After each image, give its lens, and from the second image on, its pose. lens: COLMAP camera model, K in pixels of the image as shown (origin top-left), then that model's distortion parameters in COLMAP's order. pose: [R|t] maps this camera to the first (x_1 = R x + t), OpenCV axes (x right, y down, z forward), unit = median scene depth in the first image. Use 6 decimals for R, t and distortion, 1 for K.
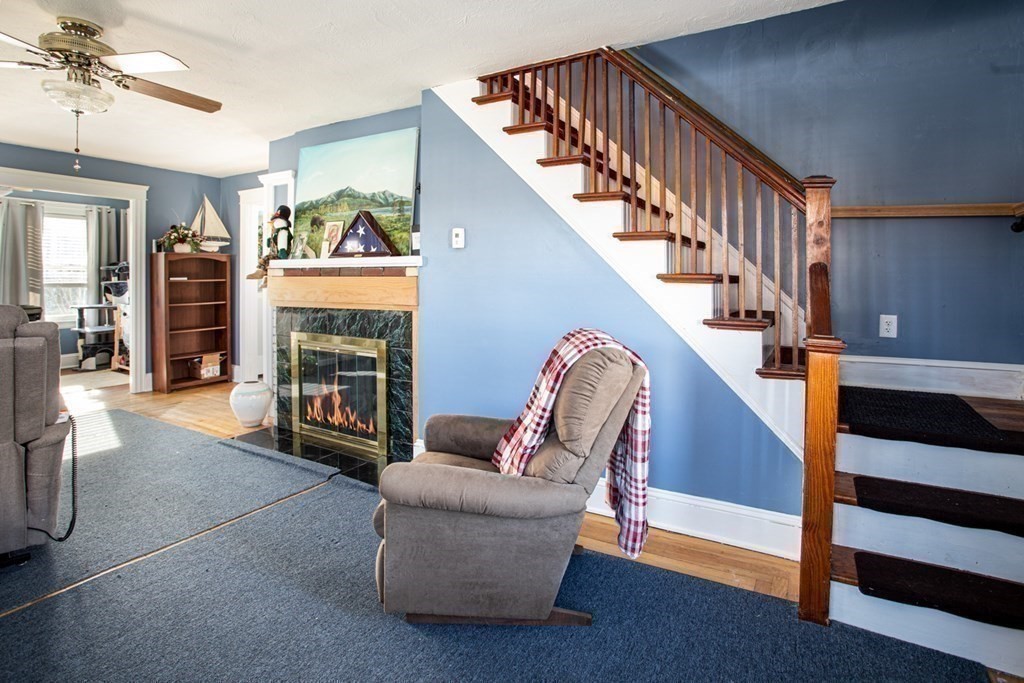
lens RADIAL K [[524.6, 0, 514.6], [0, 524.6, 274.1], [0, 0, 1]] dist [-0.026044, 0.006491]
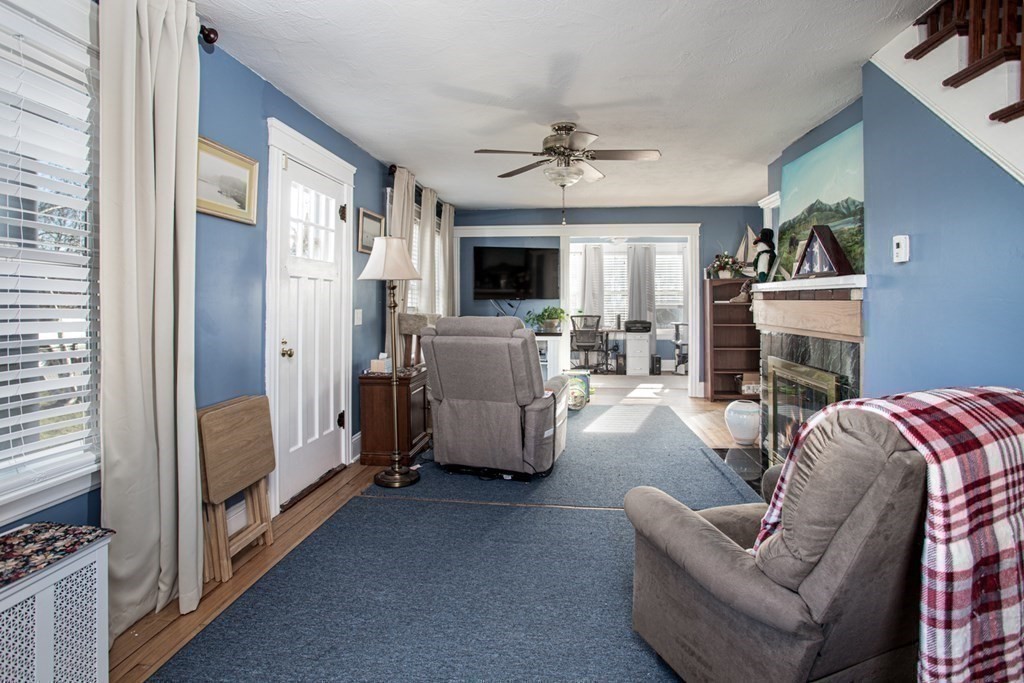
lens RADIAL K [[524.6, 0, 521.7], [0, 524.6, 290.8], [0, 0, 1]] dist [-0.026044, 0.006491]
pose [[0.434059, -0.013197, -0.900788, 0.266100], [0.001204, 0.999900, -0.014069, 0.000713], [0.900884, 0.005022, 0.434031, 0.162102]]
